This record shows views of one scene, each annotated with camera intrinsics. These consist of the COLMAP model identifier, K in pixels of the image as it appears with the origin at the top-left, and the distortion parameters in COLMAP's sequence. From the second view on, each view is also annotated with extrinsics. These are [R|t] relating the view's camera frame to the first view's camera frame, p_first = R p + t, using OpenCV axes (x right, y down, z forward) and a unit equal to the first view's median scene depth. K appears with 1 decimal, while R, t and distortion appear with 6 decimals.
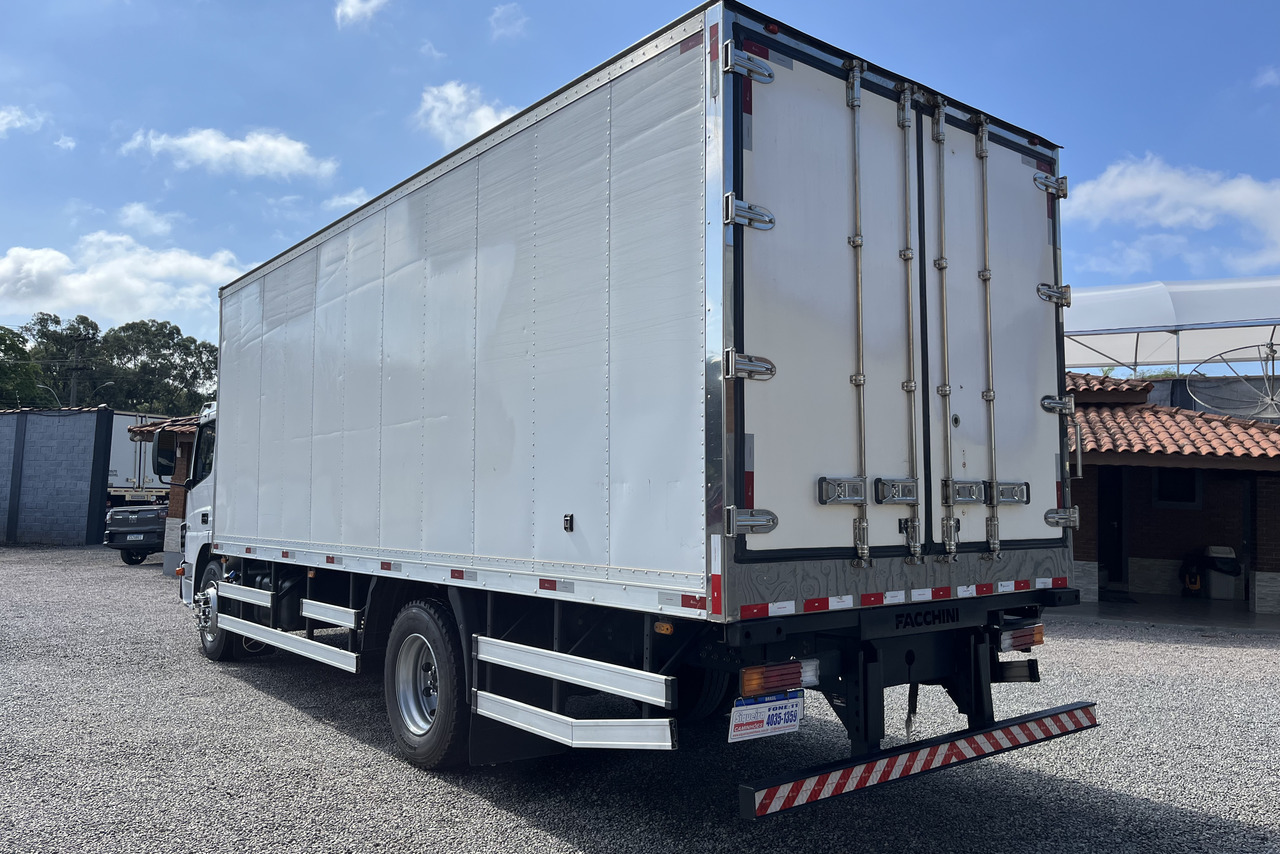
lens RADIAL K [[968.4, 0, 640.0], [0, 968.4, 427.0], [0, 0, 1]] dist [0.010701, 0.000389]
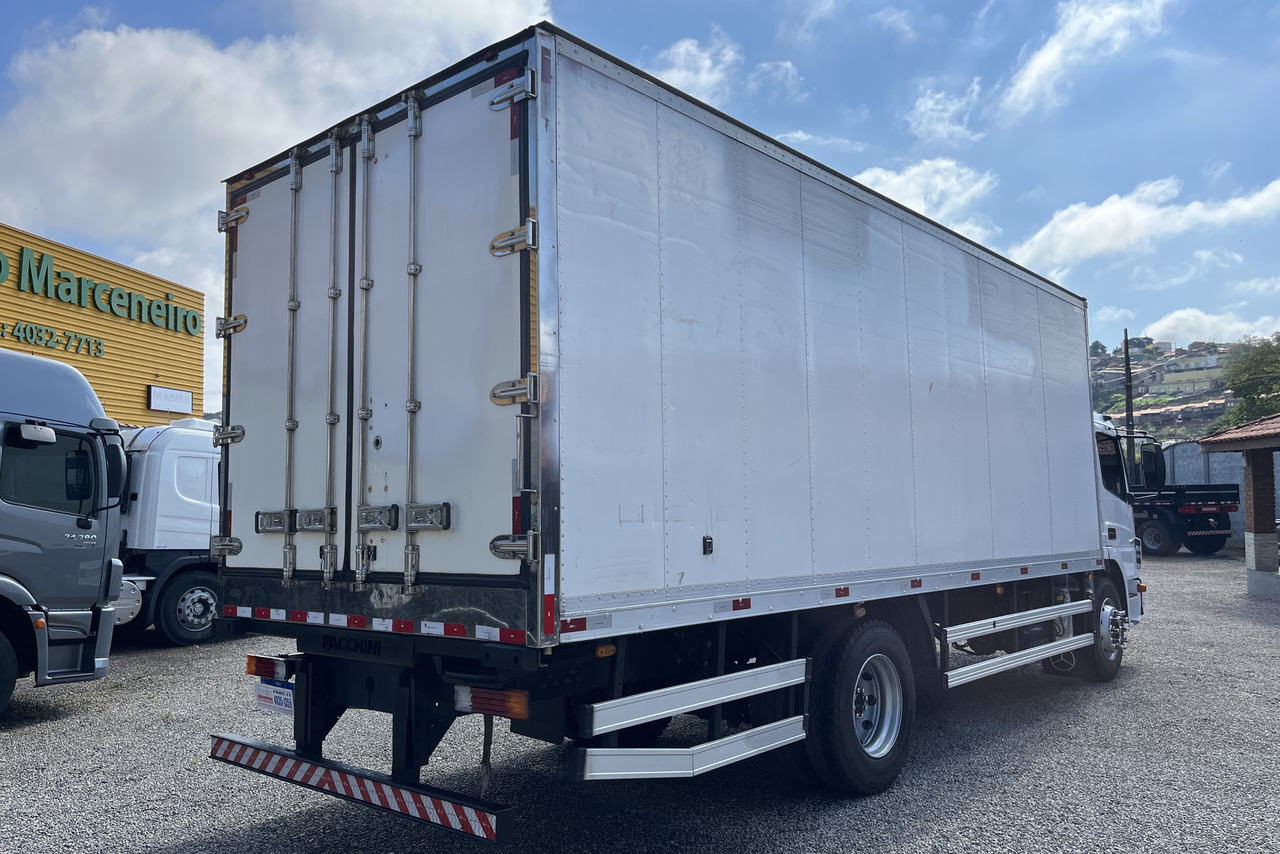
lens RADIAL K [[982.6, 0, 633.6], [0, 982.6, 435.2], [0, 0, 1]] dist [0.003803, -0.003538]
pose [[0.183430, -0.095896, -0.978344, 1.317636], [0.093454, 0.992424, -0.079754, 0.086657], [0.978580, -0.076801, 0.191003, 1.068321]]
